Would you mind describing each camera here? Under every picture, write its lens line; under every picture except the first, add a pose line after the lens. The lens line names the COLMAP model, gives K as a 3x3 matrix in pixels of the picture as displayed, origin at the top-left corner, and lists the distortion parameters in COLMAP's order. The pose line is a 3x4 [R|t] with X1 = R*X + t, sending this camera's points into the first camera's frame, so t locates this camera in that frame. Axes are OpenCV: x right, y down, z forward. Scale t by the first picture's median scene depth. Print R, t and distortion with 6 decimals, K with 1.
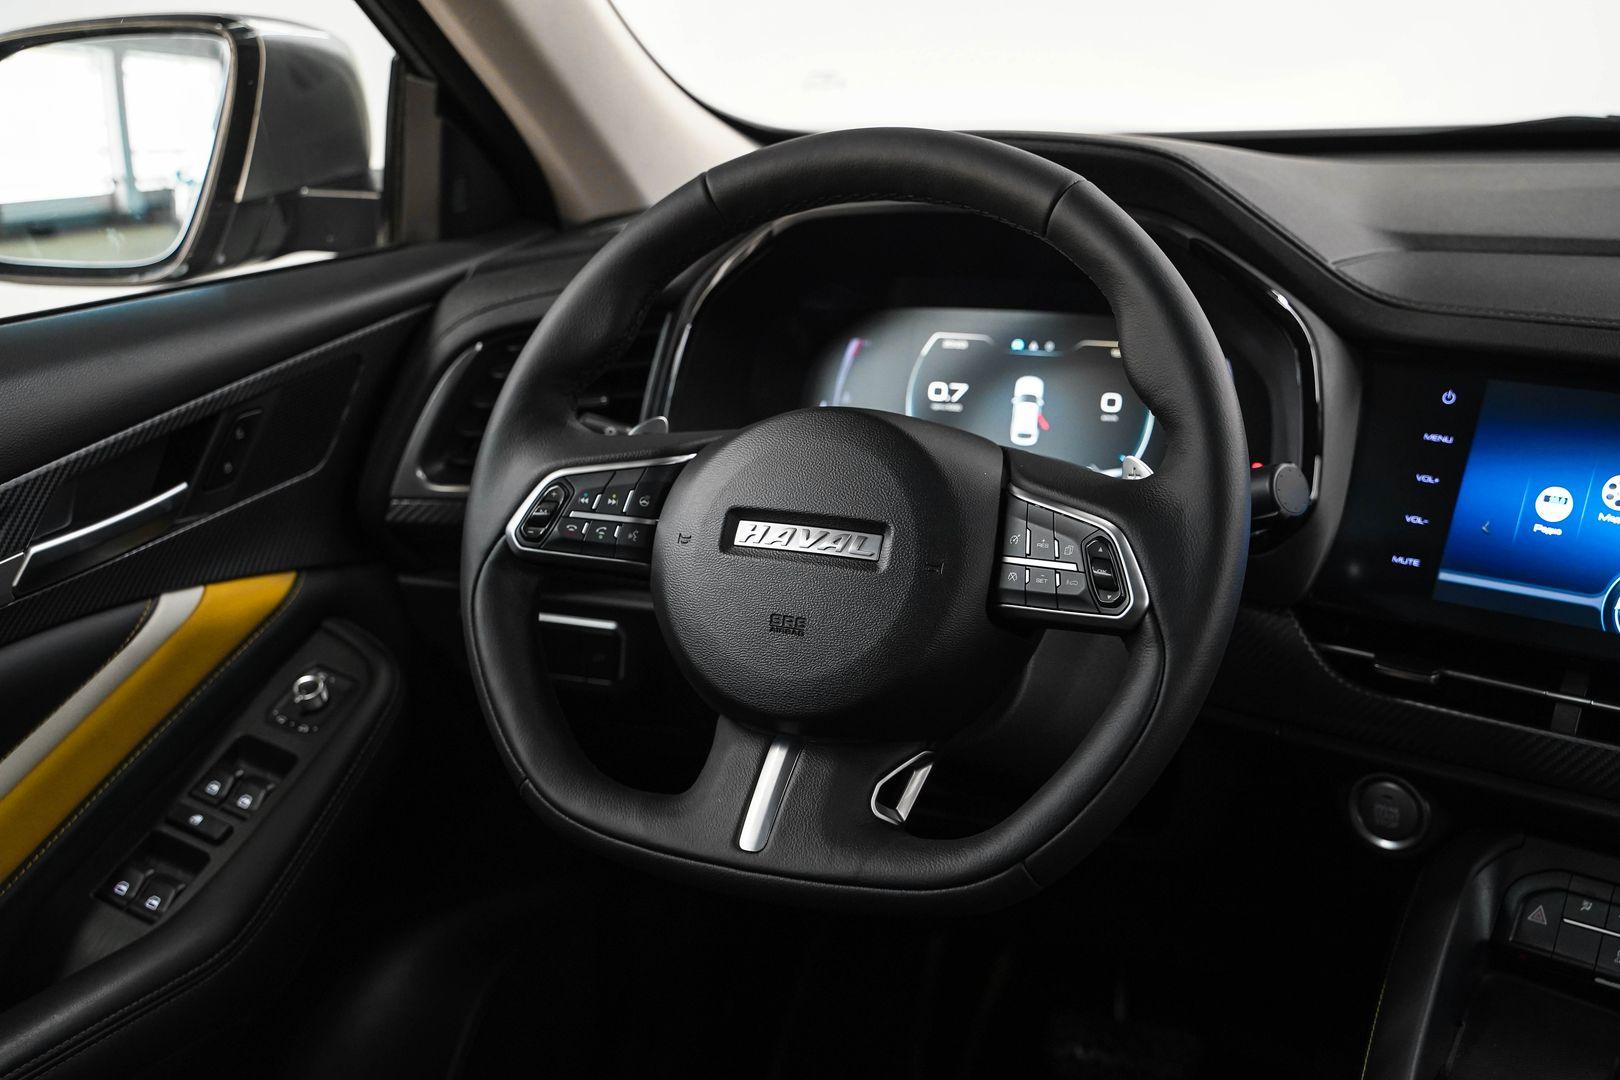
lens RADIAL K [[1980.8, 0, 807.4], [0, 1980.8, 535.9], [0, 0, 1]] dist [0.039634, 0.000000]
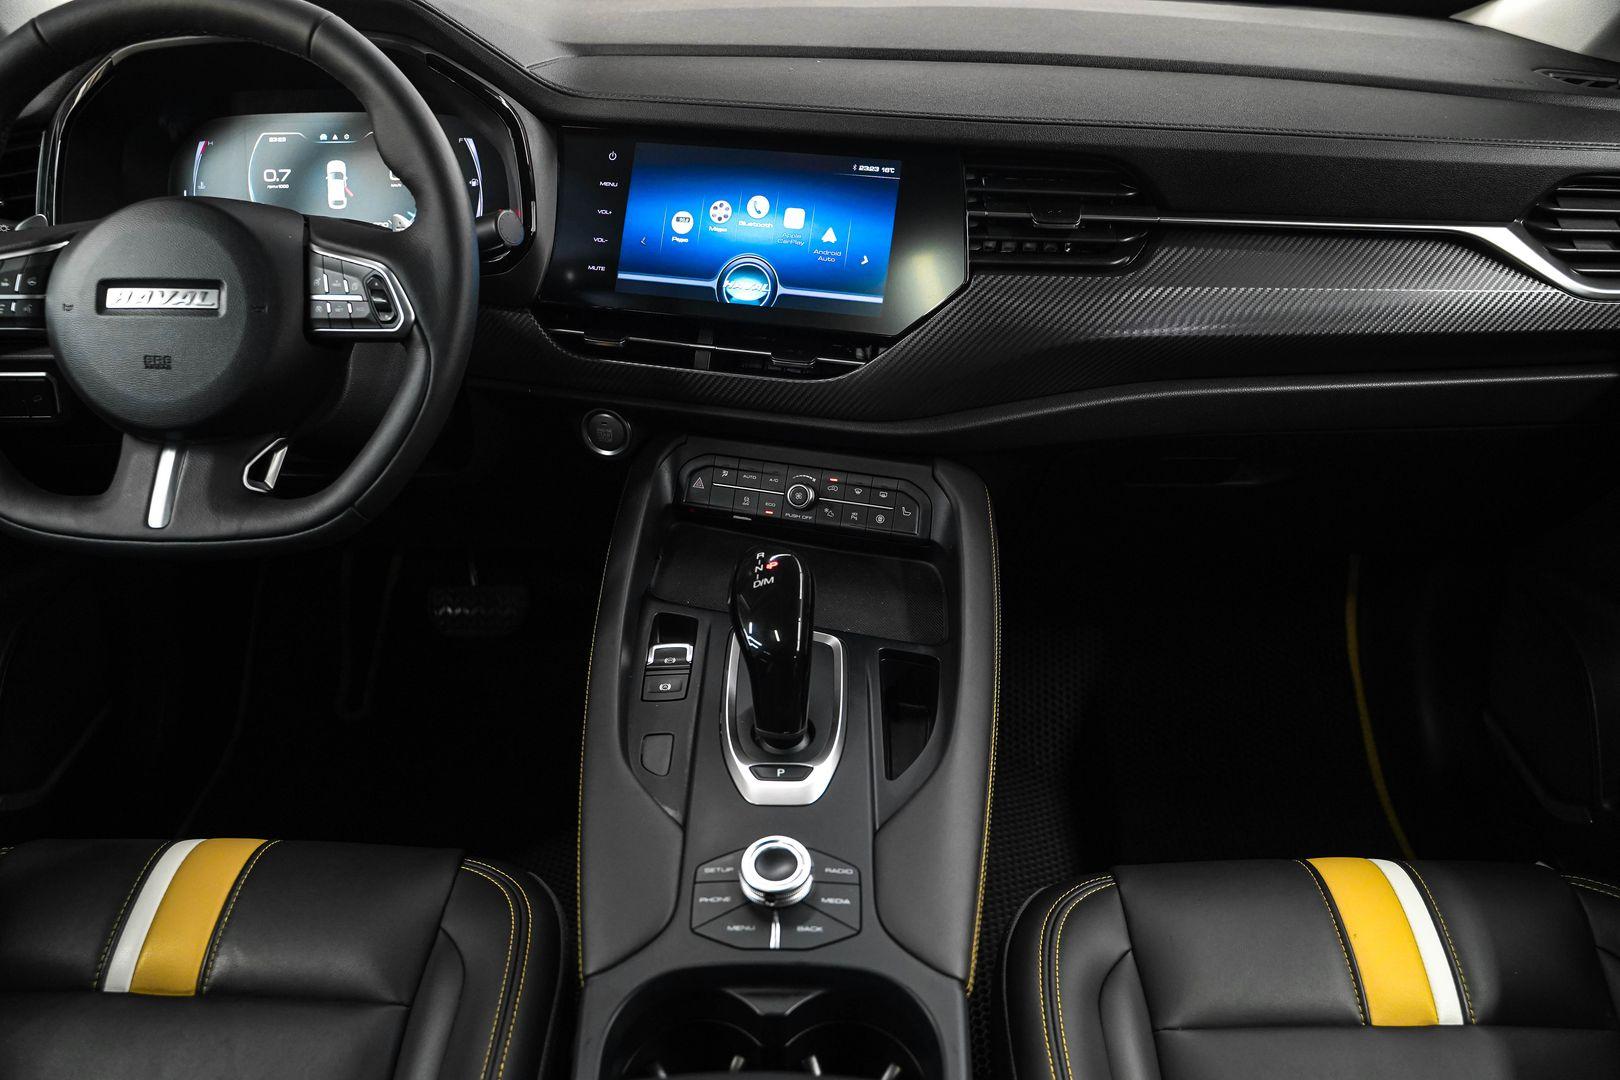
lens RADIAL K [[1307.6, 0, 808.0], [0, 1307.6, 530.7], [0, 0, 1]] dist [-0.114754, 0.088933]
pose [[0.918612, -0.163407, 0.359793, 0.060086], [0.083380, 0.970148, 0.227730, -0.004974], [-0.386265, -0.179196, 0.904814, 0.006738]]
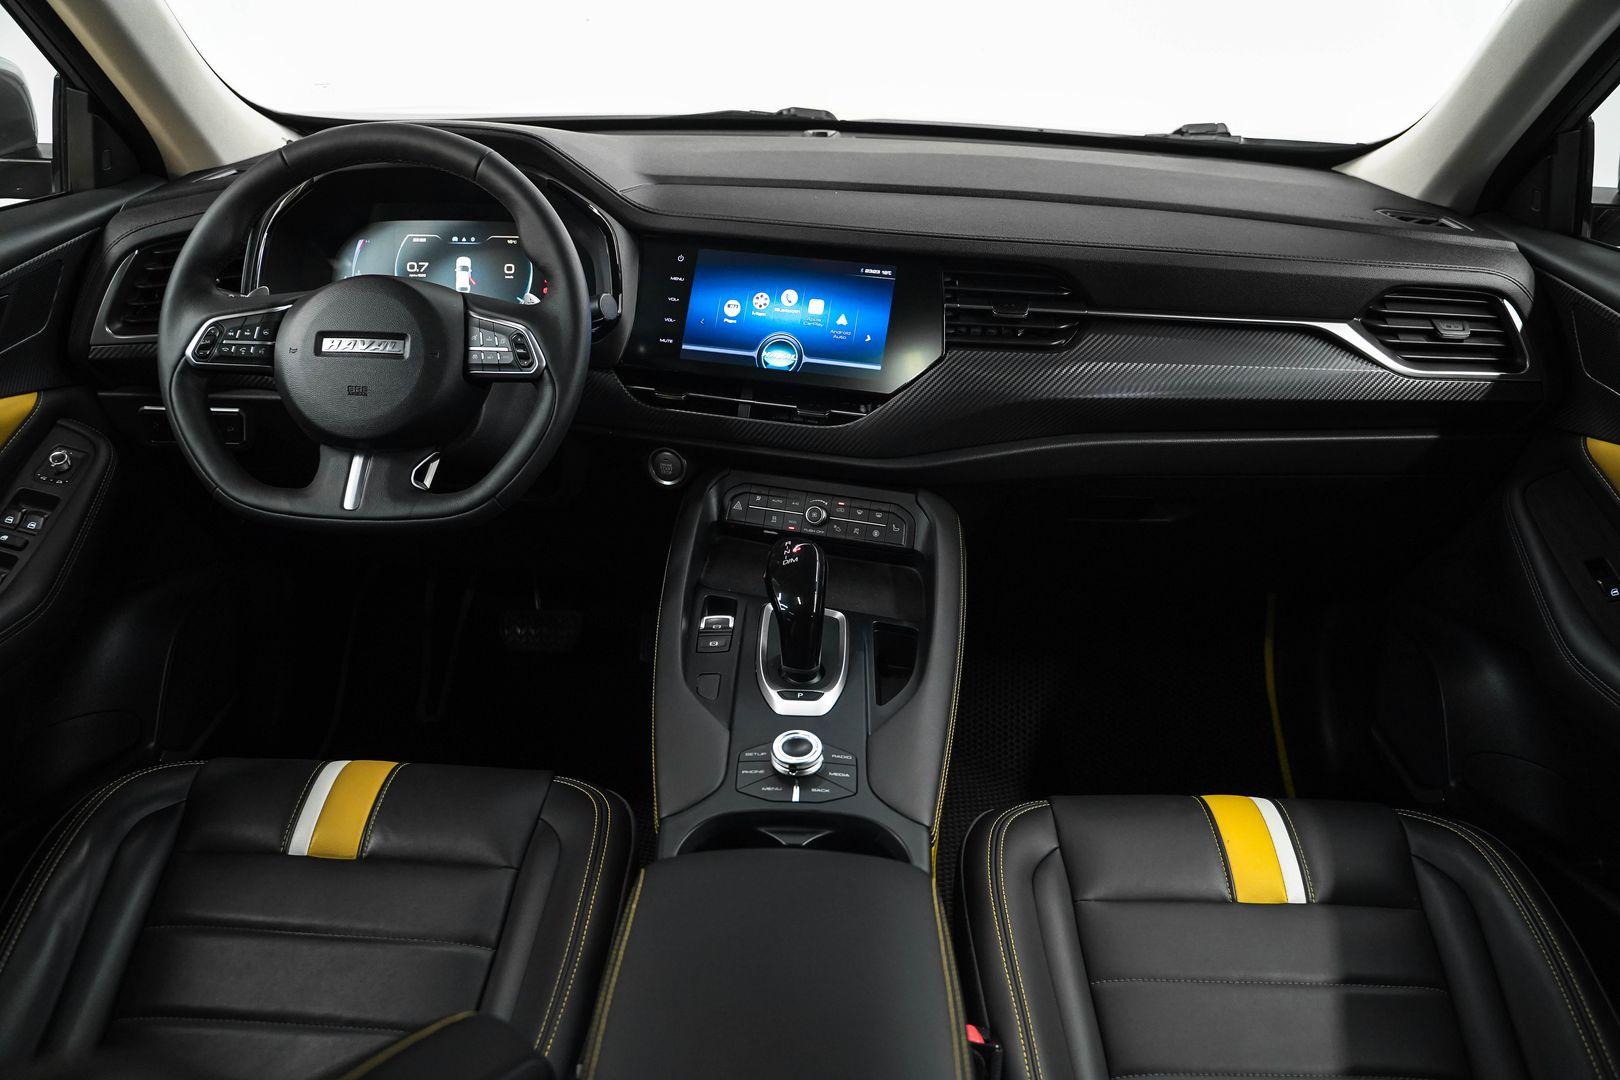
lens RADIAL K [[1307.6, 0, 805.6], [0, 1307.6, 533.0], [0, 0, 1]] dist [-0.114754, 0.088933]
pose [[0.921926, -0.108457, 0.371873, -0.079926], [0.060588, 0.988562, 0.138107, 0.031270], [-0.382598, -0.104793, 0.917952, -0.283421]]
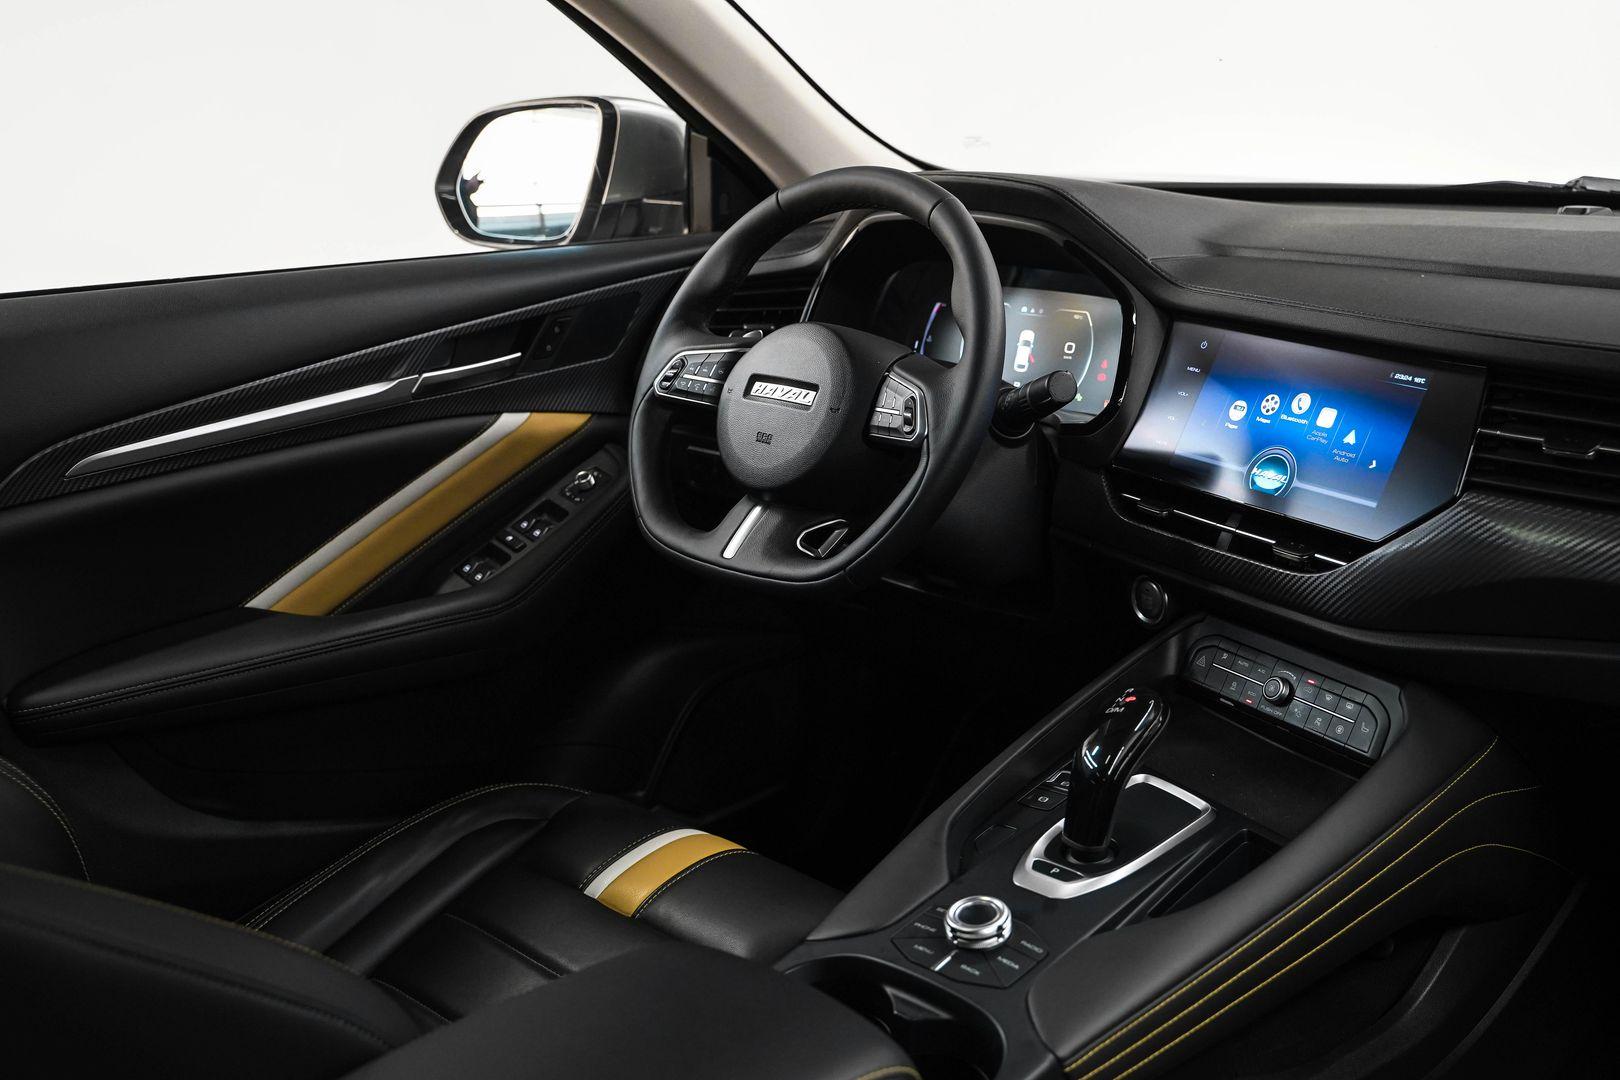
lens RADIAL K [[1739.3, 0, 806.7], [0, 1739.3, 531.7], [0, 0, 1]] dist [-0.010066, 0.000000]
pose [[0.936229, 0.097592, -0.337566, 0.512138], [-0.099235, 0.994986, 0.012431, 0.095440], [0.337087, 0.021860, 0.941220, -0.428499]]
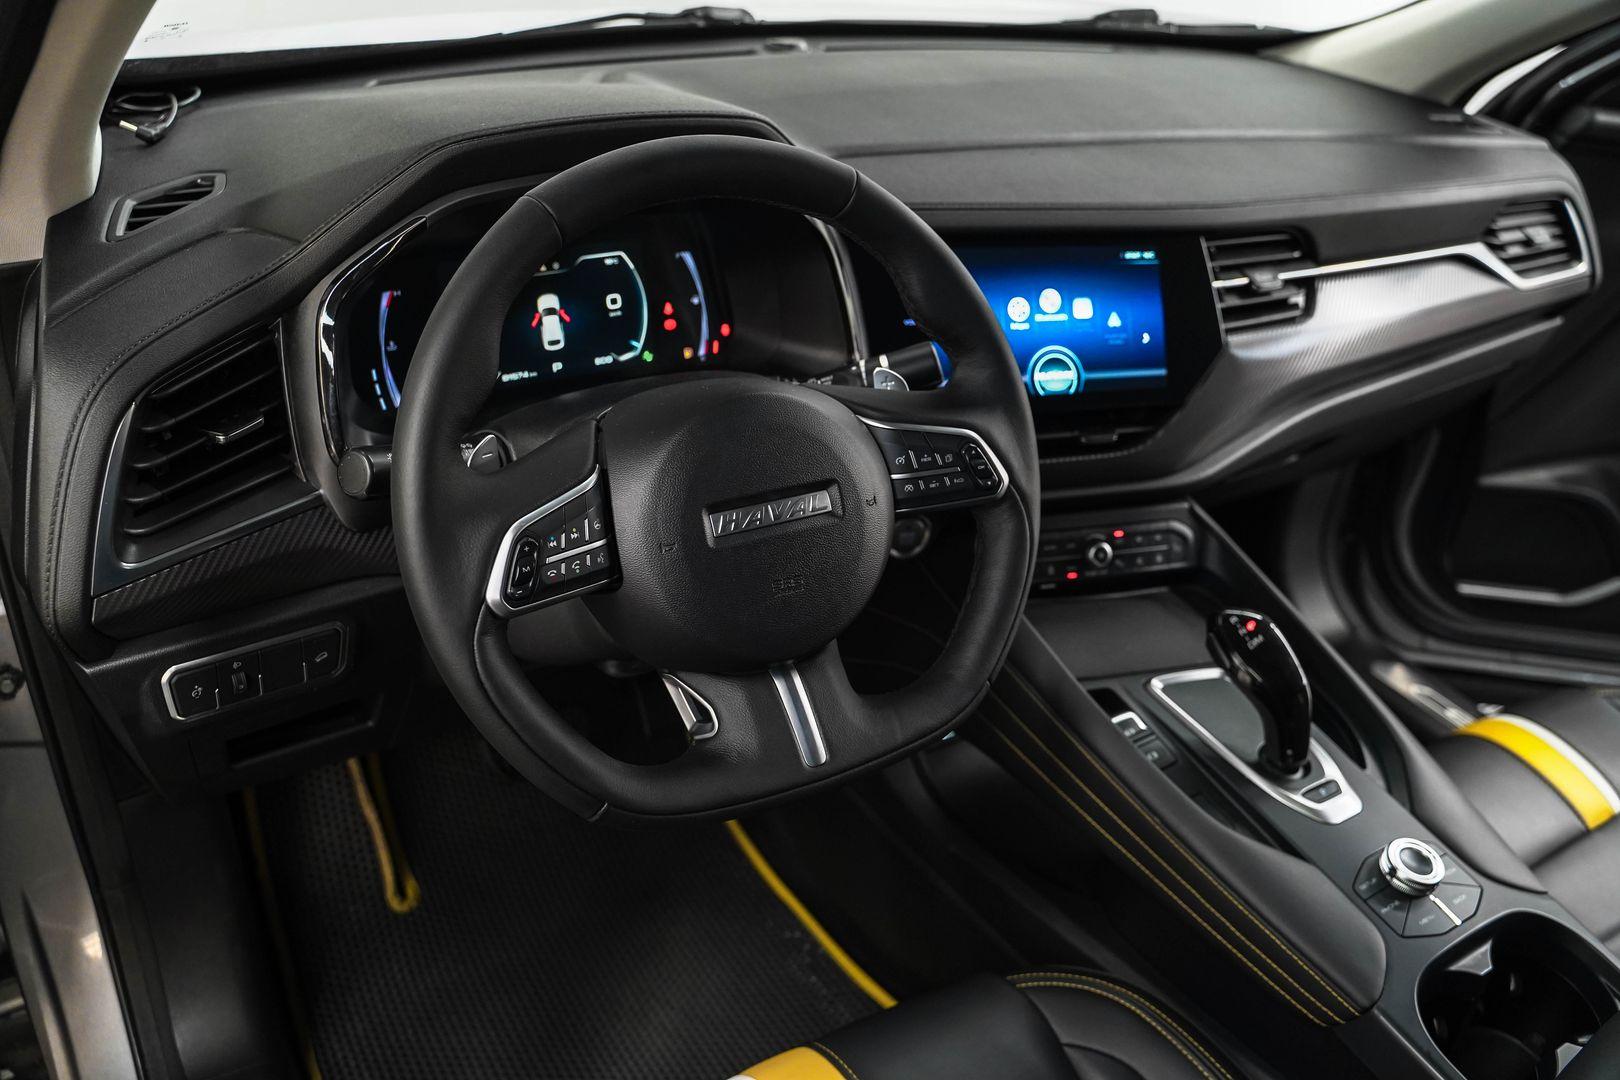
lens RADIAL K [[1307.6, 0, 806.8], [0, 1307.6, 535.4], [0, 0, 1]] dist [-0.114754, 0.088933]
pose [[0.560324, -0.360878, 0.745523, -0.521797], [0.145911, 0.929023, 0.340039, -0.224301], [-0.815320, -0.081752, 0.573210, 0.486442]]
